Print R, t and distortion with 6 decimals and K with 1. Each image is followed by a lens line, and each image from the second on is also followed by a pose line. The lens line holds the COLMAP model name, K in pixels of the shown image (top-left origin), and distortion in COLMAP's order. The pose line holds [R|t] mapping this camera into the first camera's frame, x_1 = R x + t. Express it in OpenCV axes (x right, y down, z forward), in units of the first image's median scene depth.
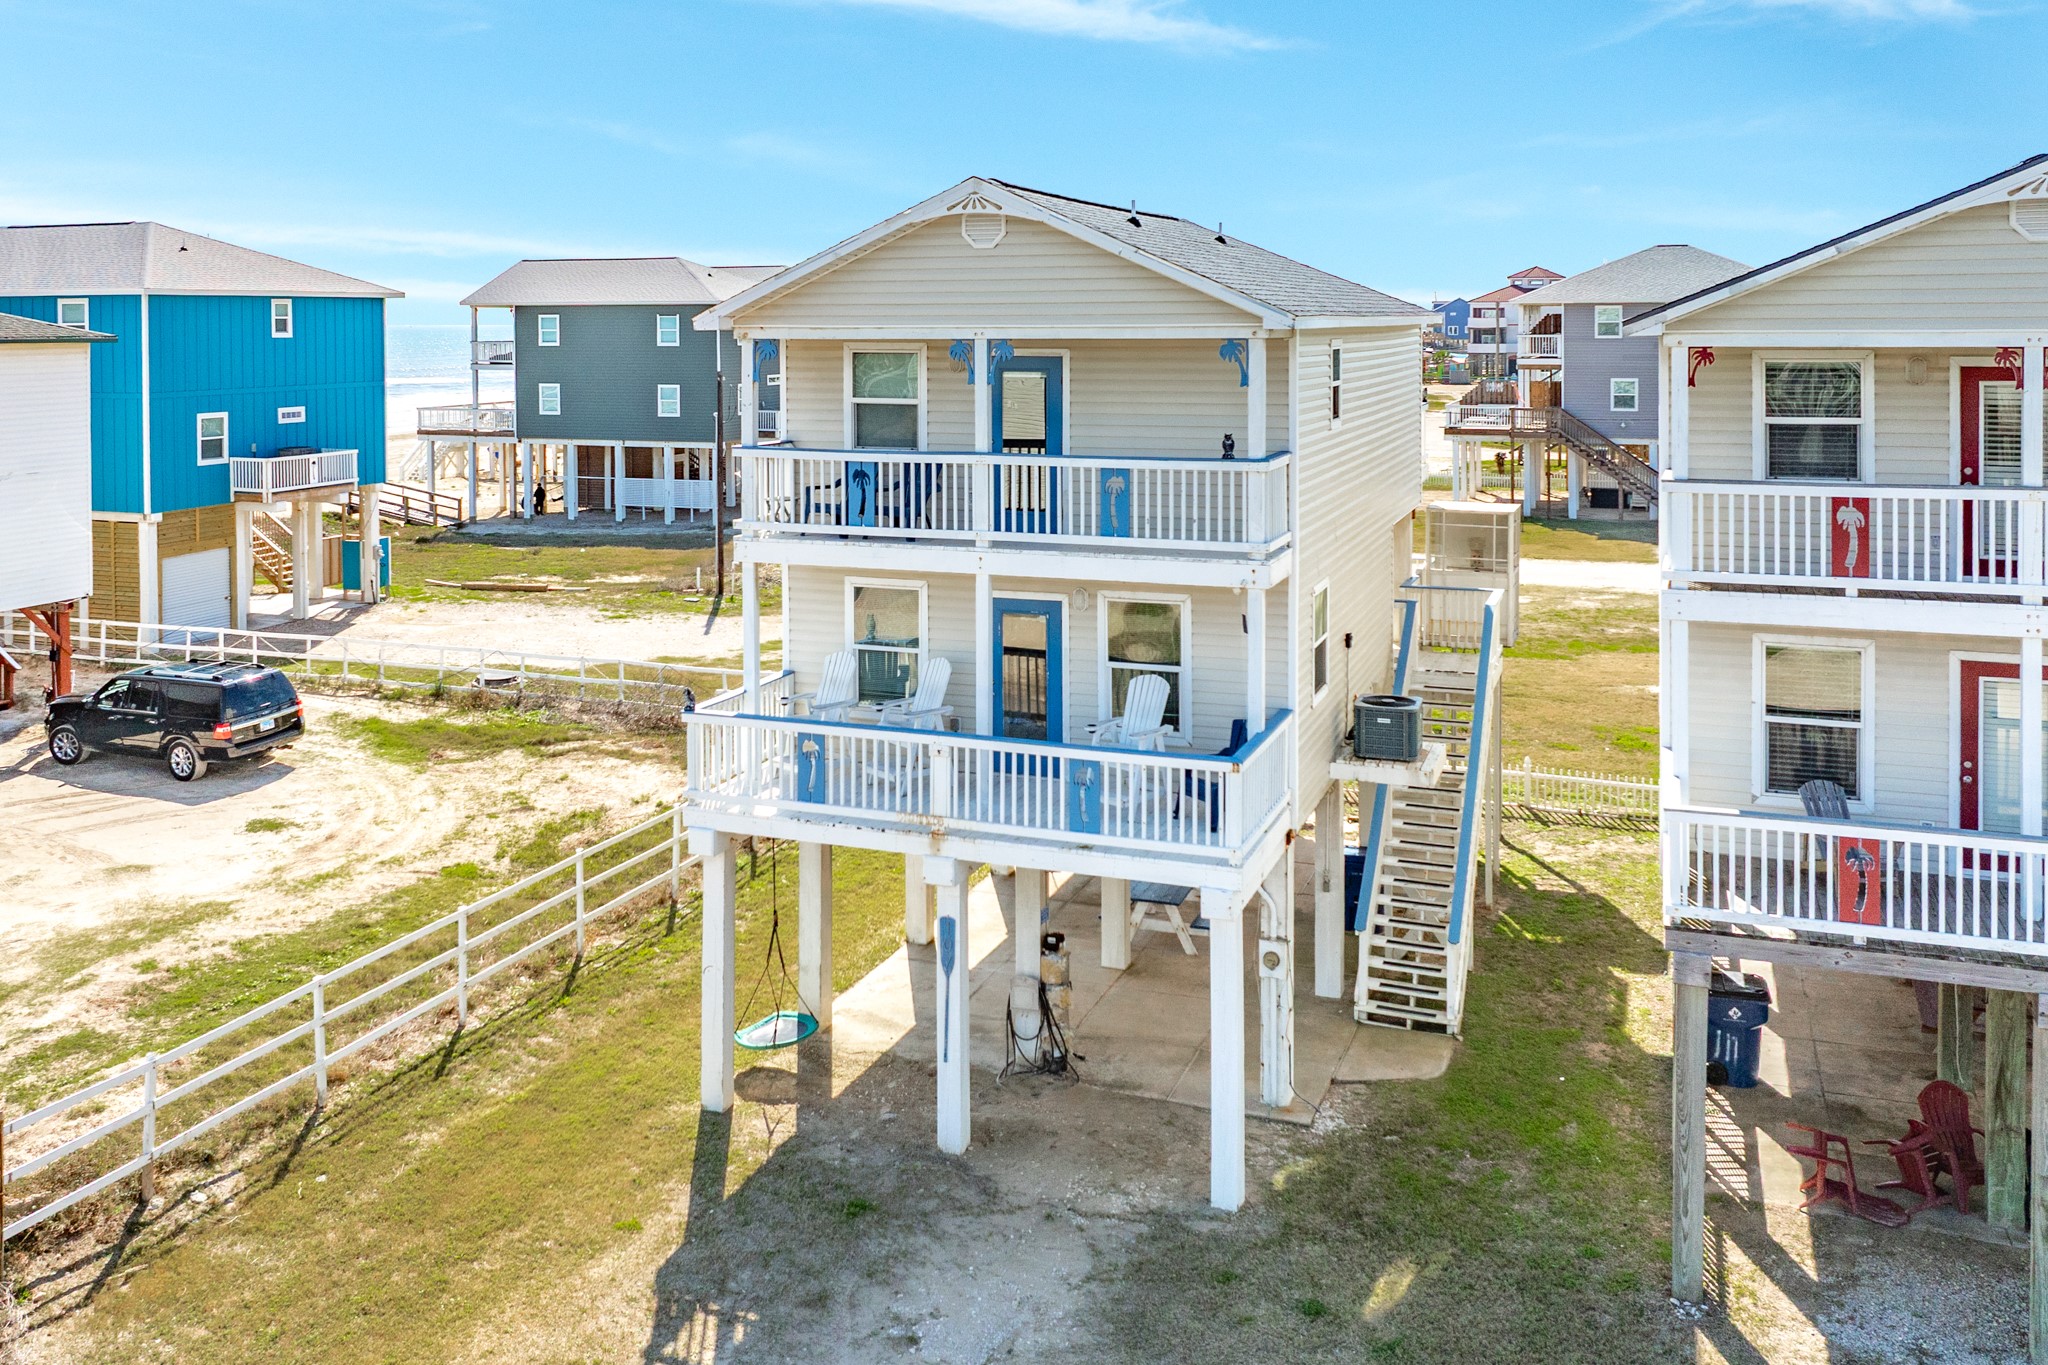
lens RADIAL K [[1565.6, 0, 1024.0], [0, 1565.6, 682.5], [0, 0, 1]] dist [0.037544, -0.063076]
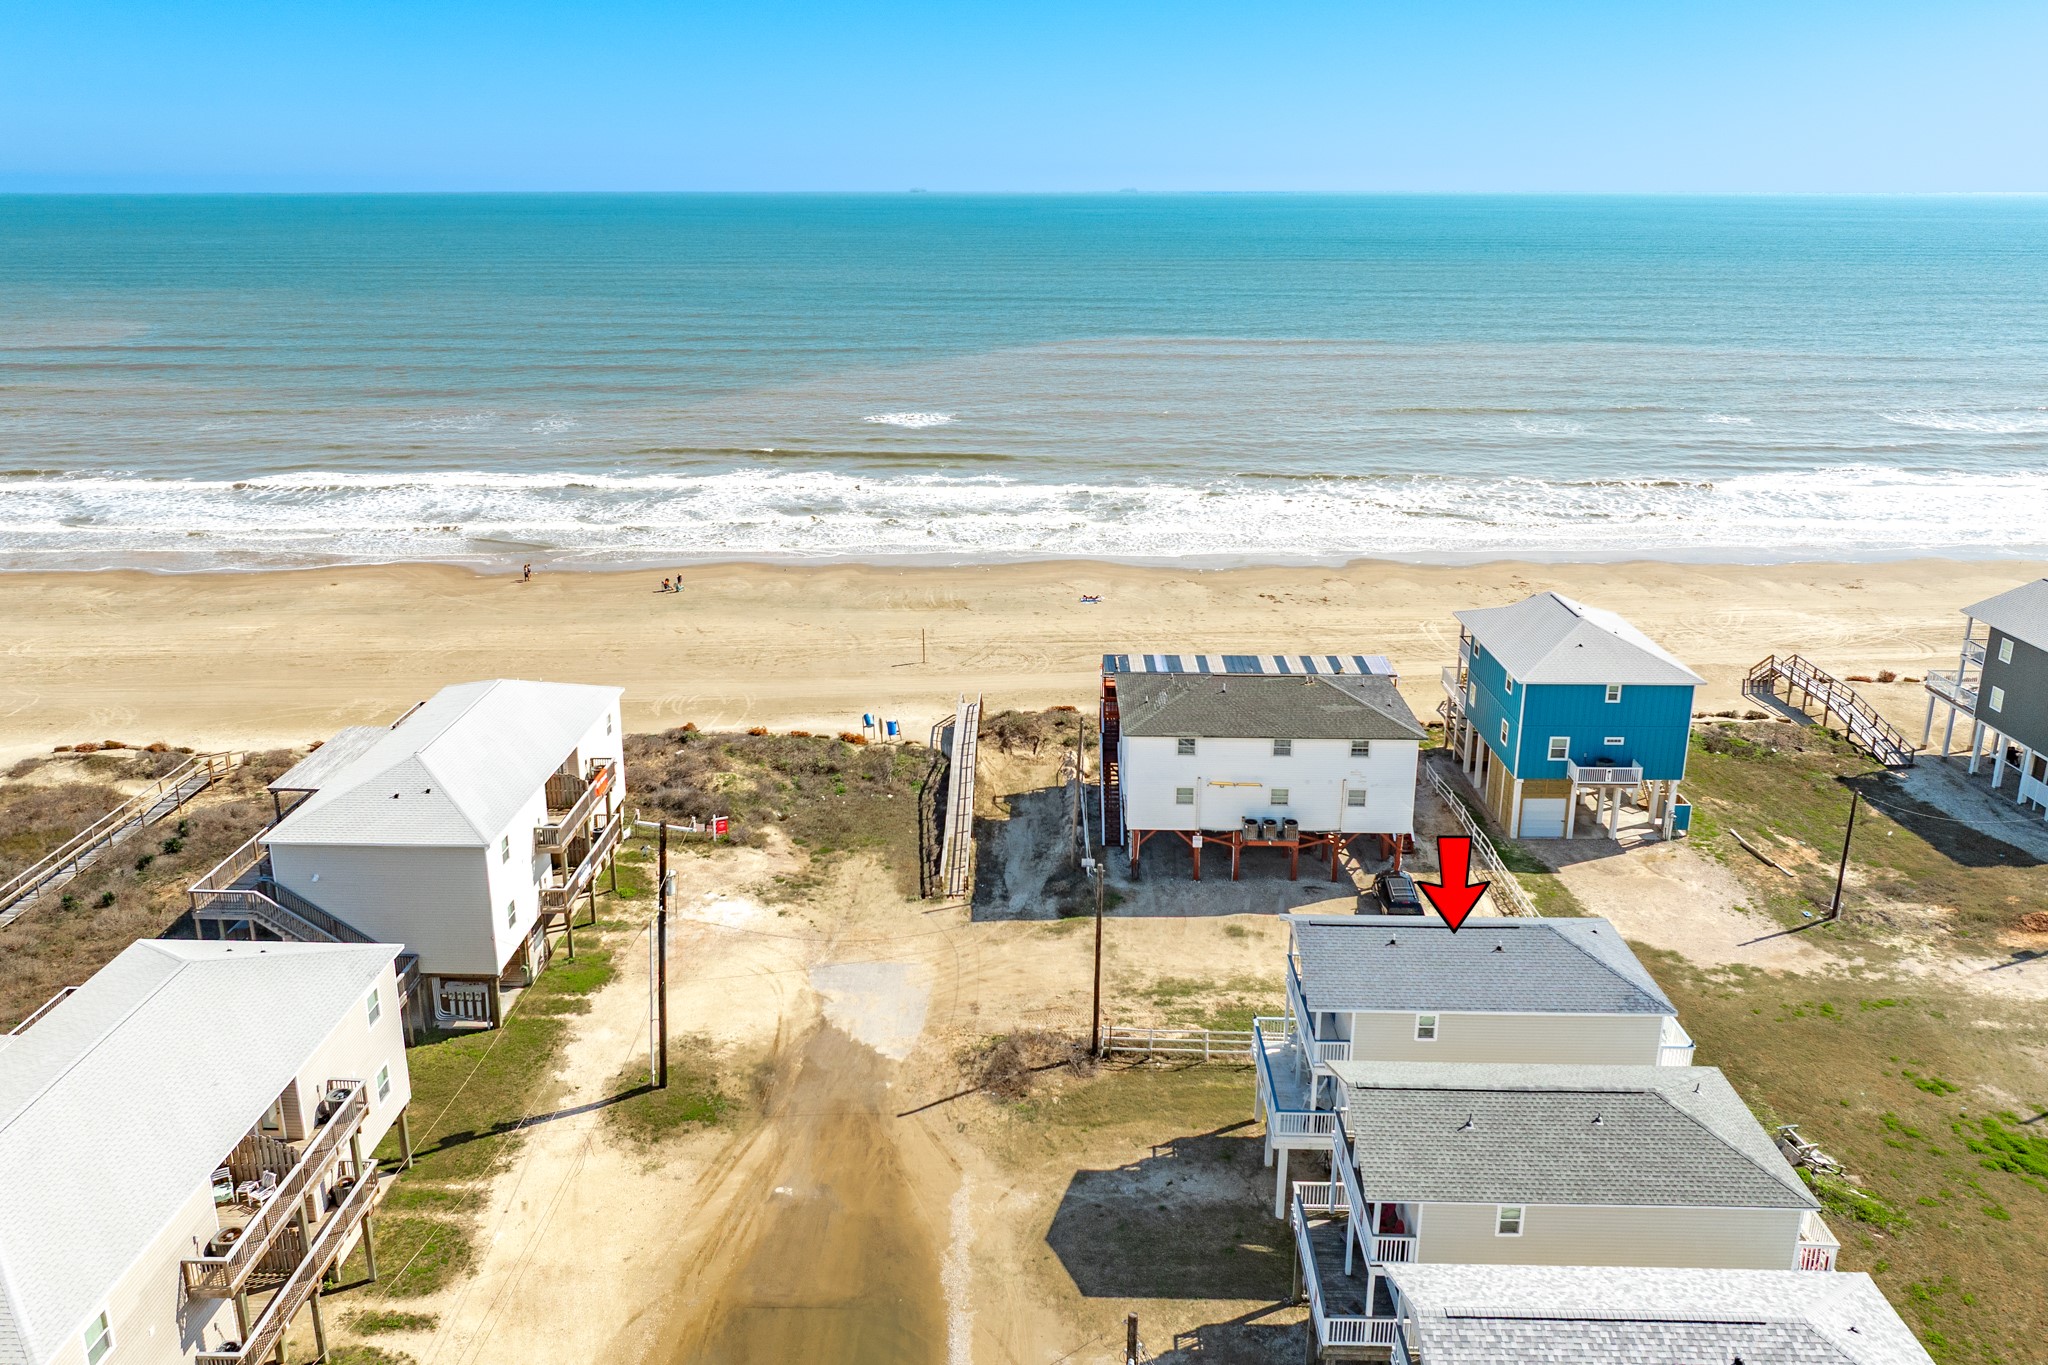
lens RADIAL K [[1566.6, 0, 1036.3], [0, 1566.6, 674.8], [0, 0, 1]] dist [0.036661, -0.065718]
pose [[0.333591, 0.277080, -0.901079, 2.510849], [-0.217766, 0.952629, 0.212312, -1.299799], [0.917221, 0.125399, 0.378127, -0.850371]]
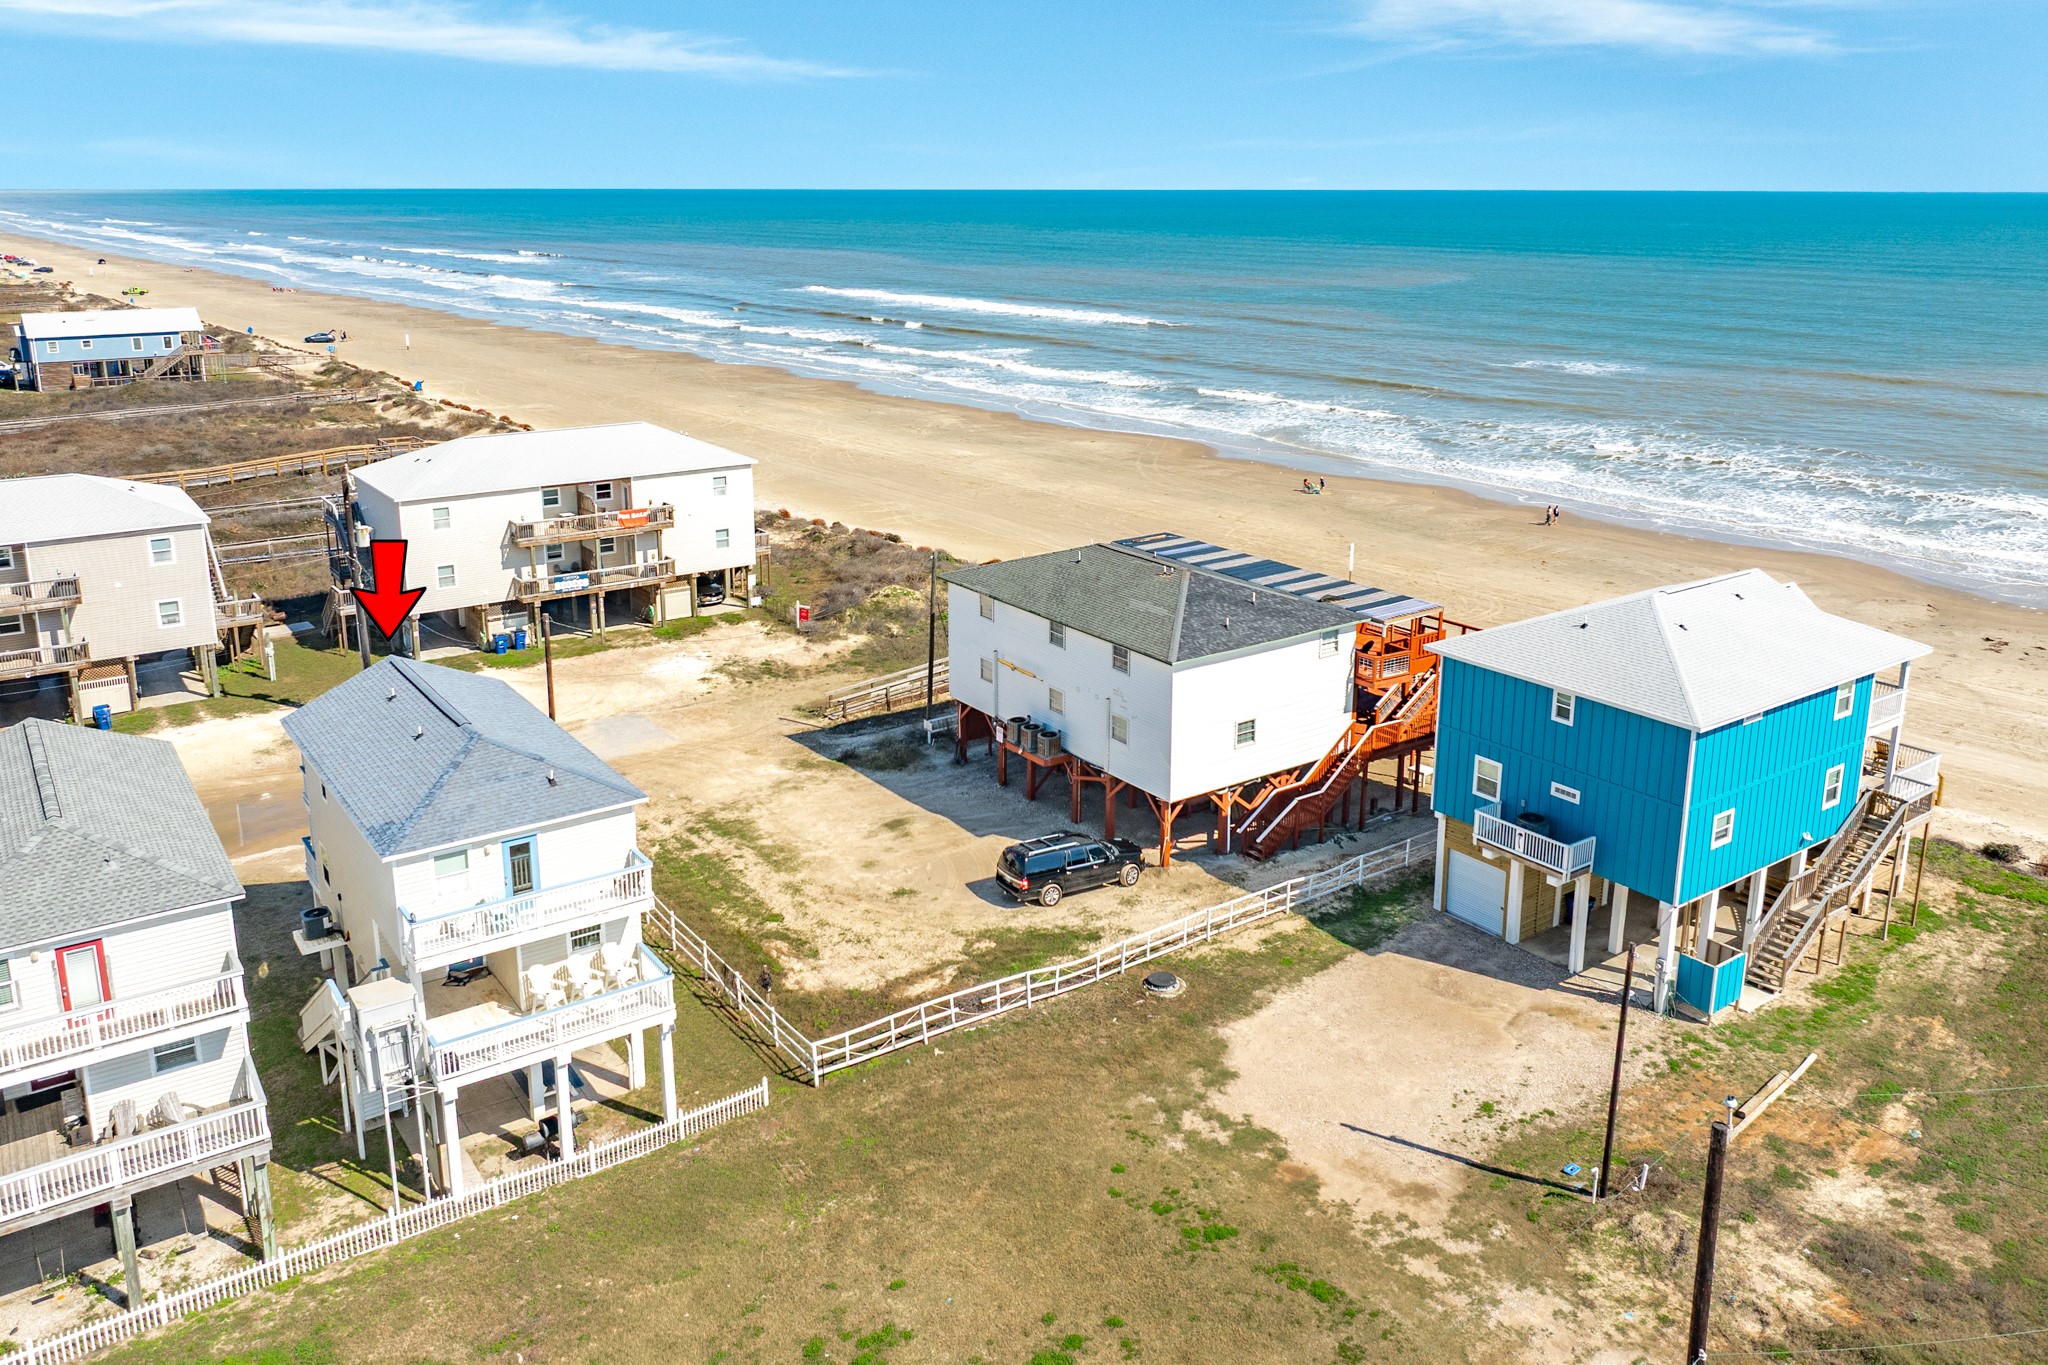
lens RADIAL K [[1566.6, 0, 1036.3], [0, 1566.6, 674.8], [0, 0, 1]] dist [0.036661, -0.065718]
pose [[-0.574098, 0.225073, -0.787244, 1.460648], [-0.201658, 0.892992, 0.402366, -1.584016], [0.793565, 0.389752, -0.467278, 3.160282]]
